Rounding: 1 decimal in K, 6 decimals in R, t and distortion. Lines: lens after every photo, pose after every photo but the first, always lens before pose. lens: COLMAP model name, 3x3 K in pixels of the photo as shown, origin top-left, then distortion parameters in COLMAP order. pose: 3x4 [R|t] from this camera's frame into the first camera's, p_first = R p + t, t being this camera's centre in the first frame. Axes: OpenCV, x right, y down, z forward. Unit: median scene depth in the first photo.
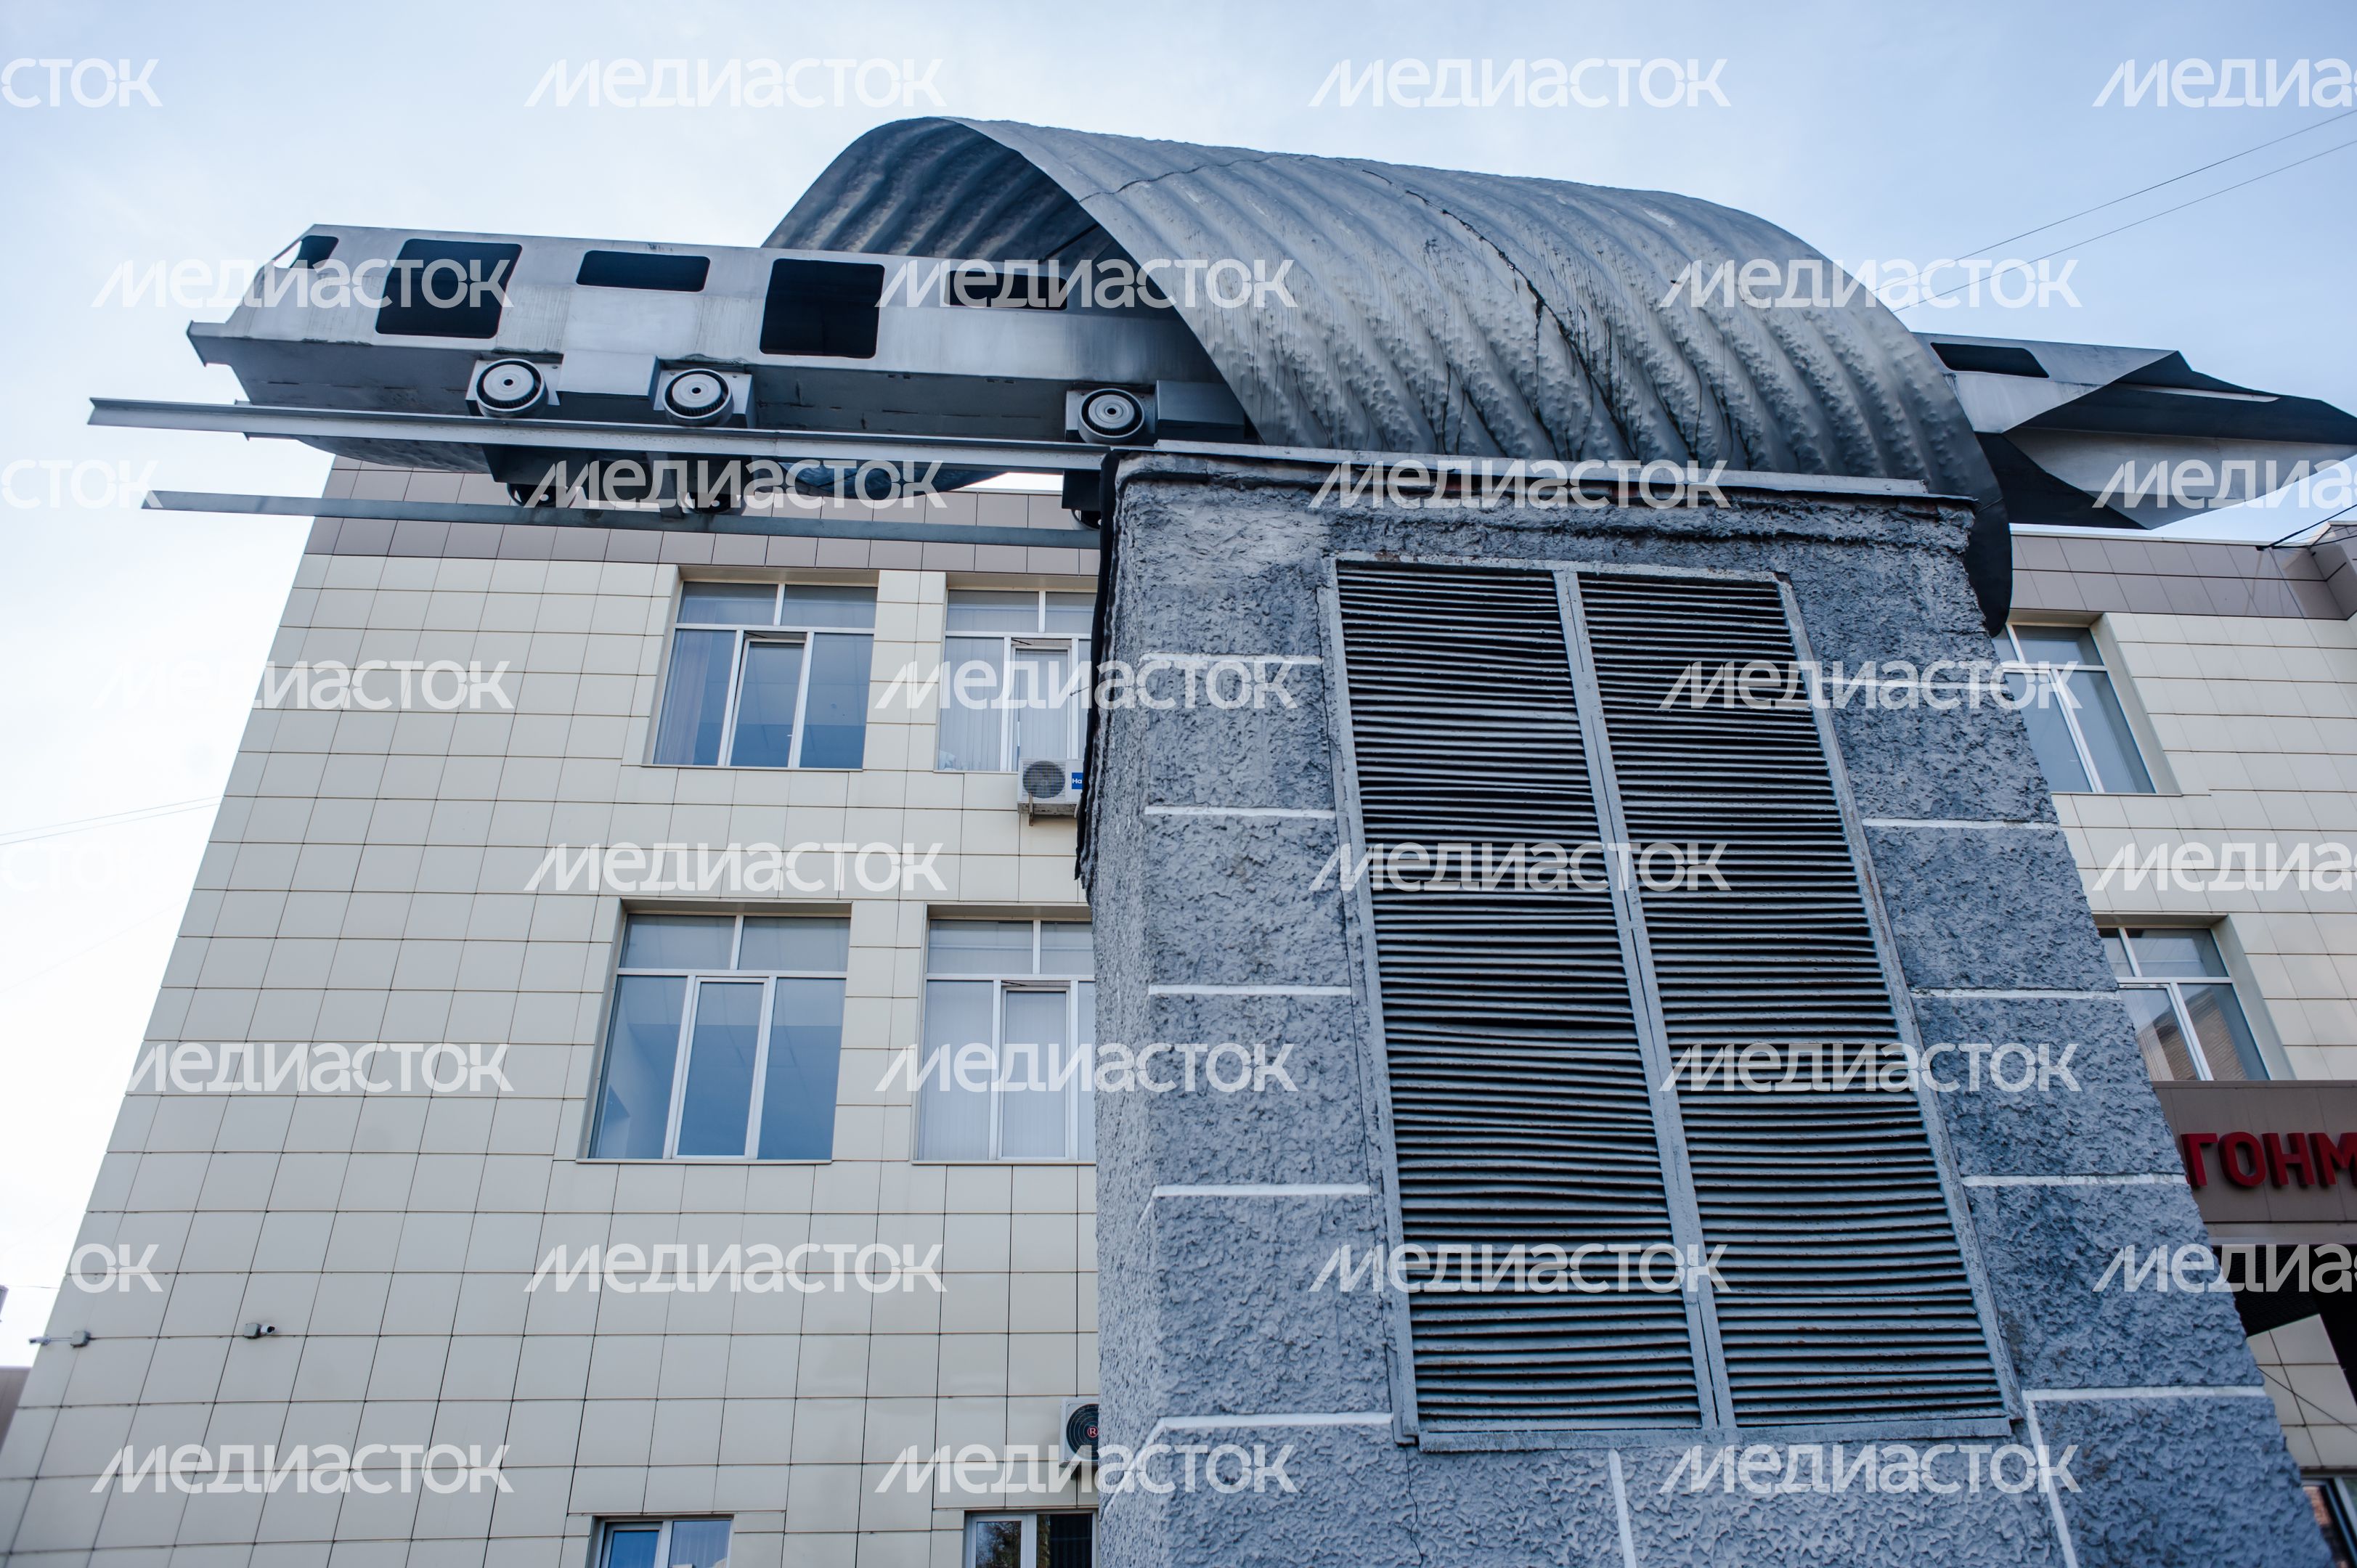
lens RADIAL K [[1594.0, 0, 1190.1], [0, 1594.0, 770.8], [0, 0, 1]] dist [-0.078909, 0.063949]
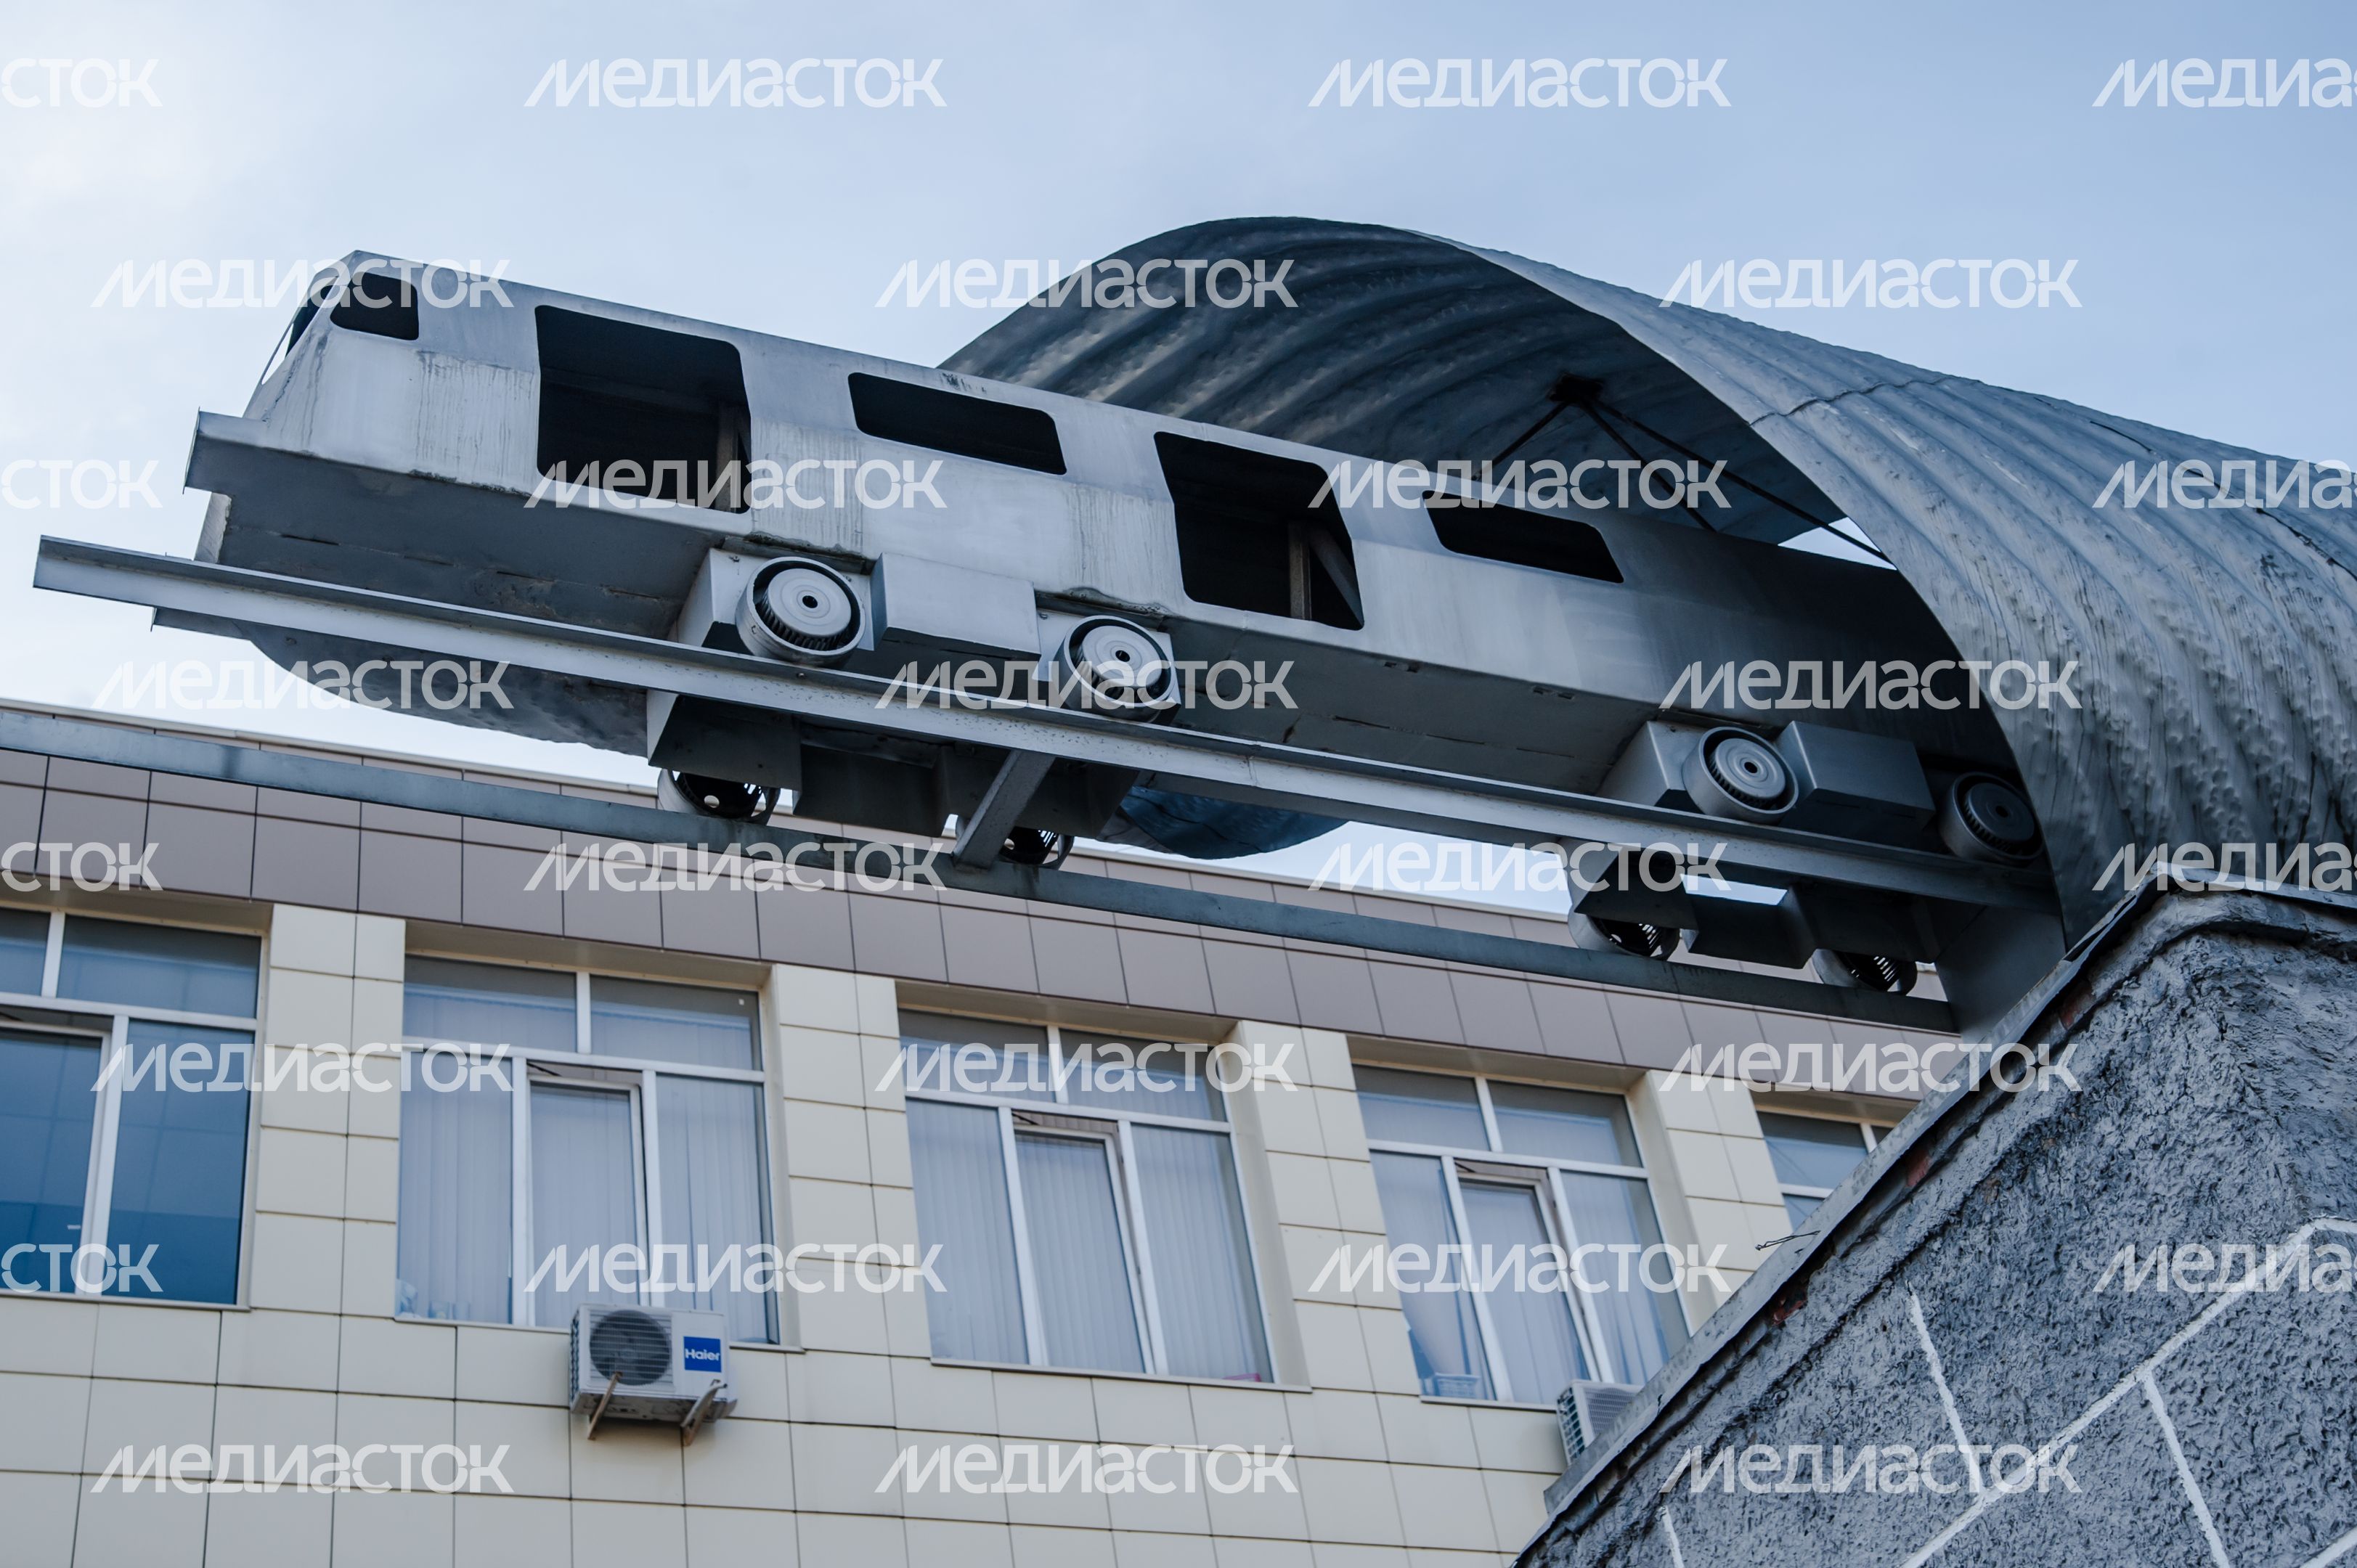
lens RADIAL K [[3121.1, 0, 1126.9], [0, 3121.1, 781.4], [0, 0, 1]] dist [-0.007777, 0.296275]
pose [[0.960622, 0.101835, 0.258524, -0.603880], [-0.054543, 0.981426, -0.183922, 0.007337], [-0.272452, 0.162579, 0.948334, -0.049642]]
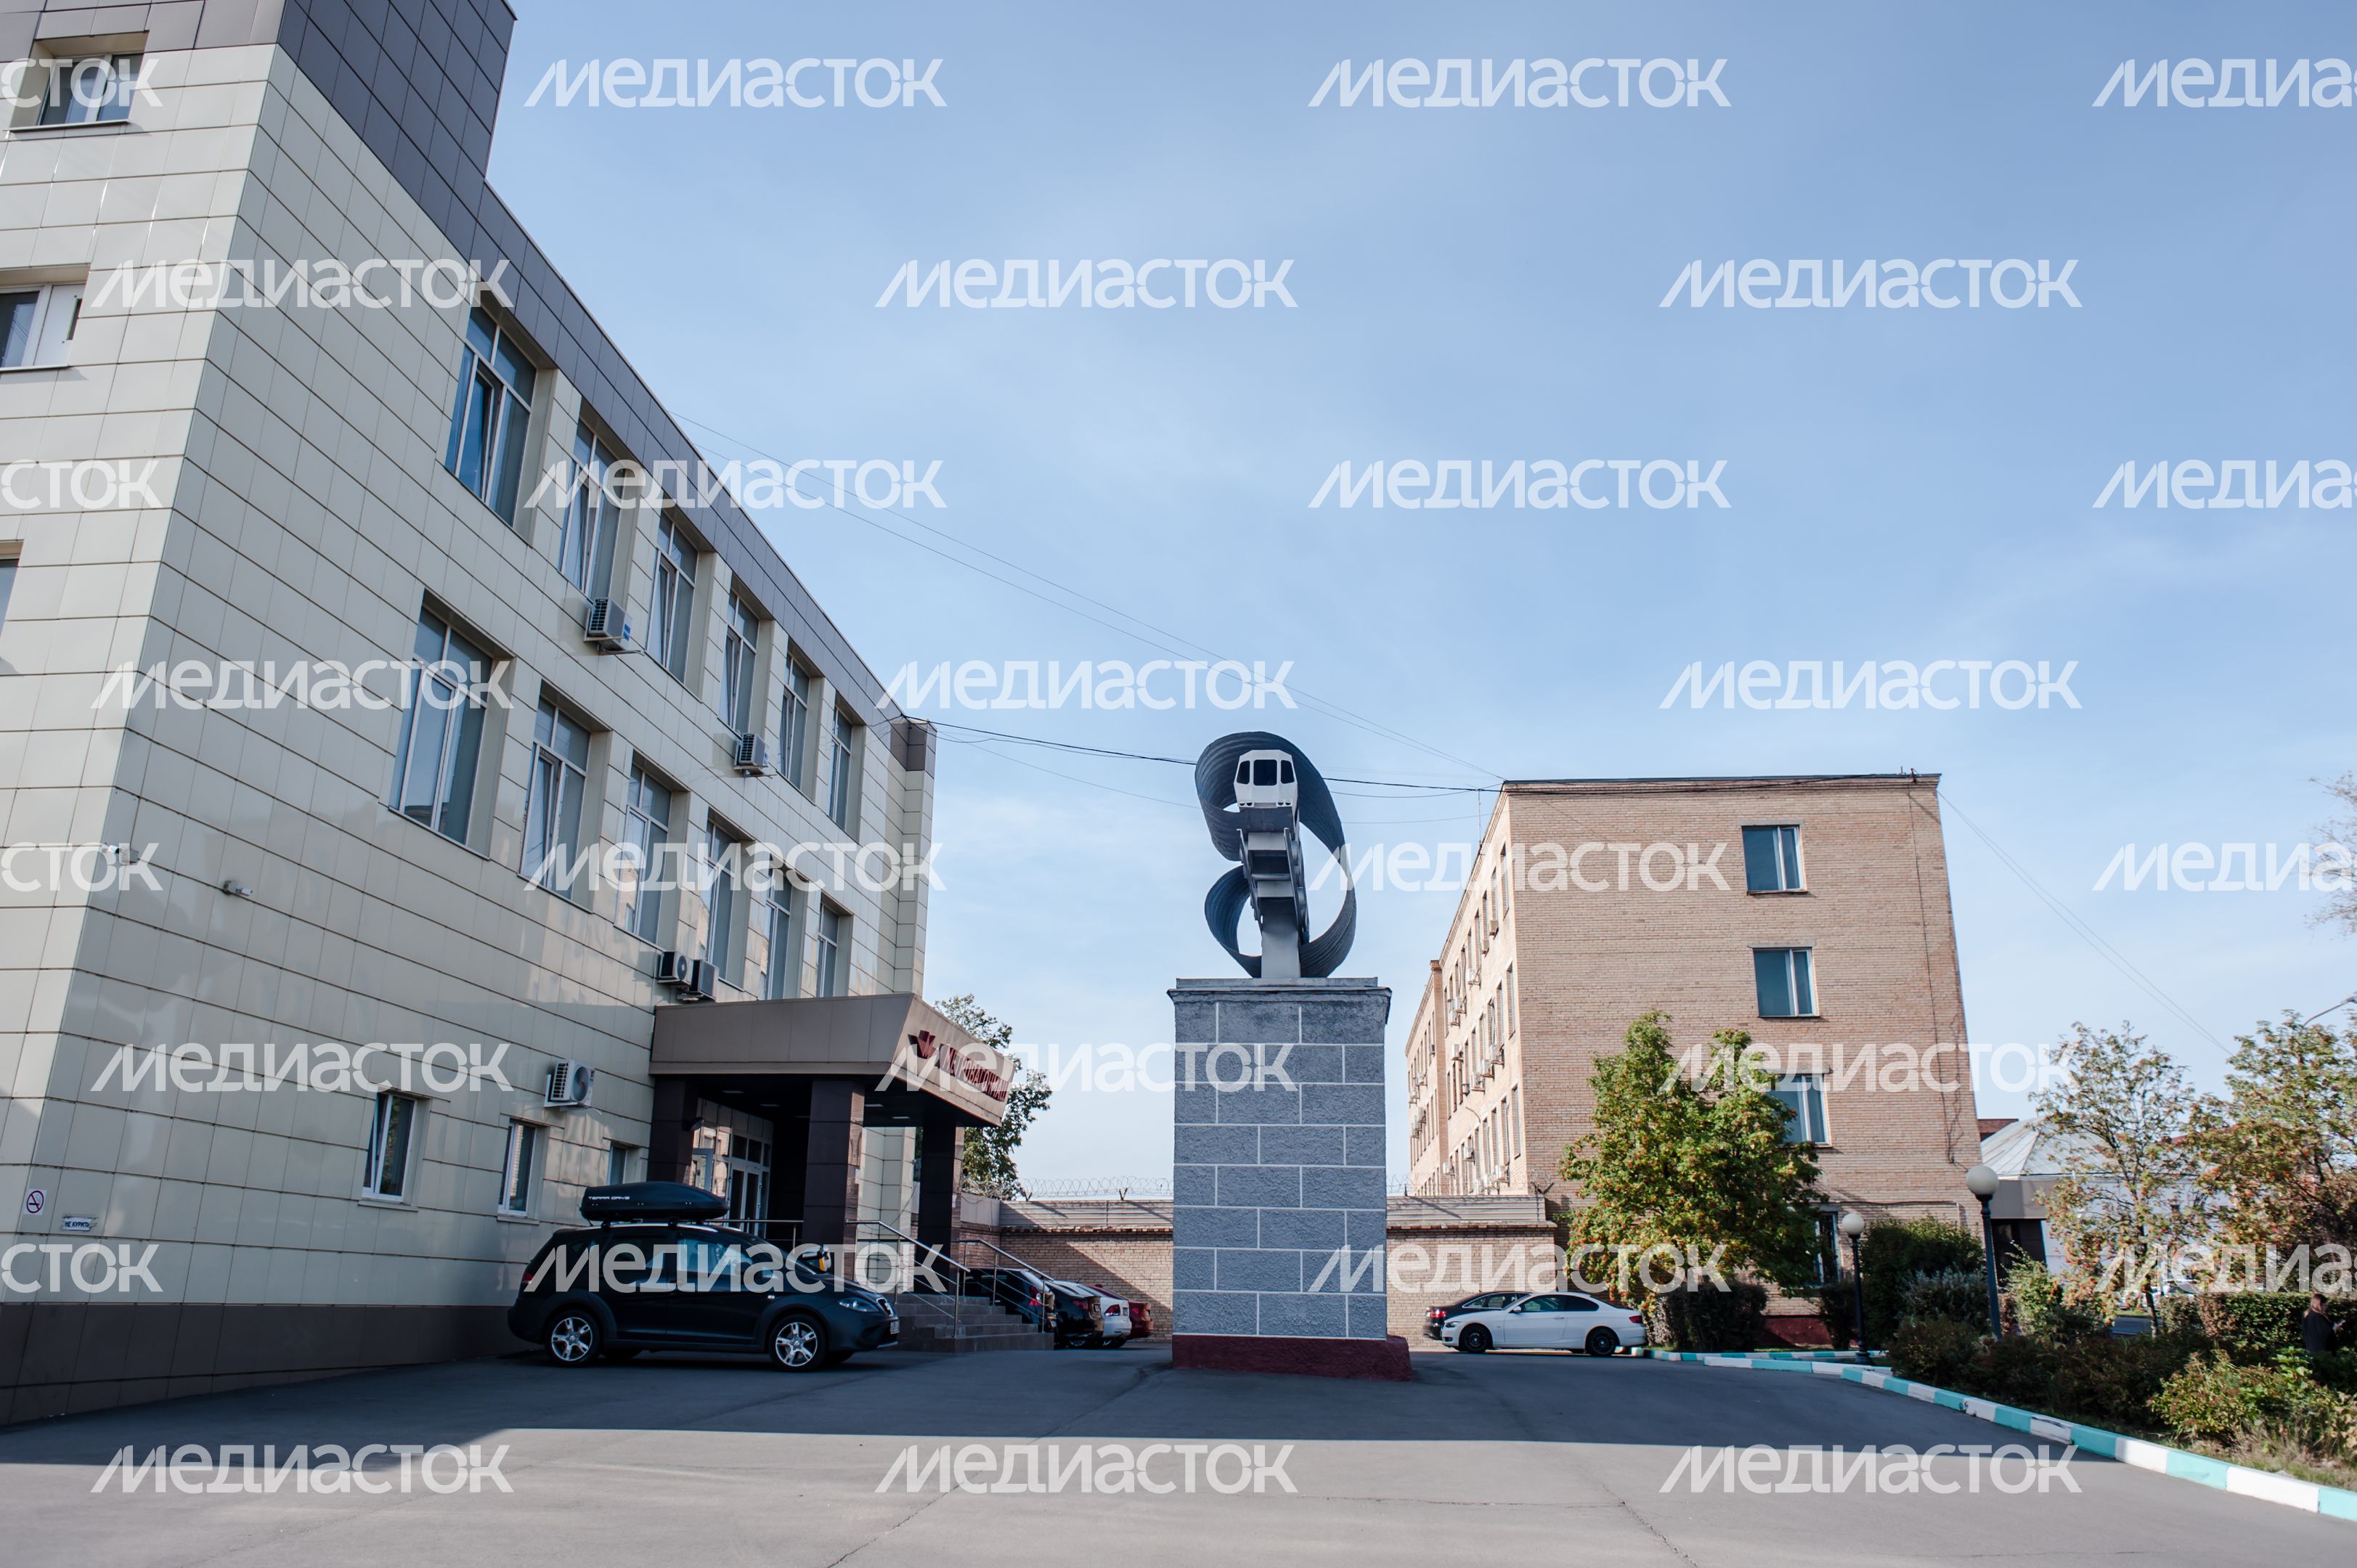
lens RADIAL K [[1675.2, 0, 1203.7], [0, 1675.2, 785.3], [0, 0, 1]] dist [-0.088639, 0.063353]
pose [[0.207004, 0.326091, 0.922396, -3.482900], [-0.521274, 0.834604, -0.178069, 0.311125], [-0.827902, -0.443960, 0.342749, 0.102109]]
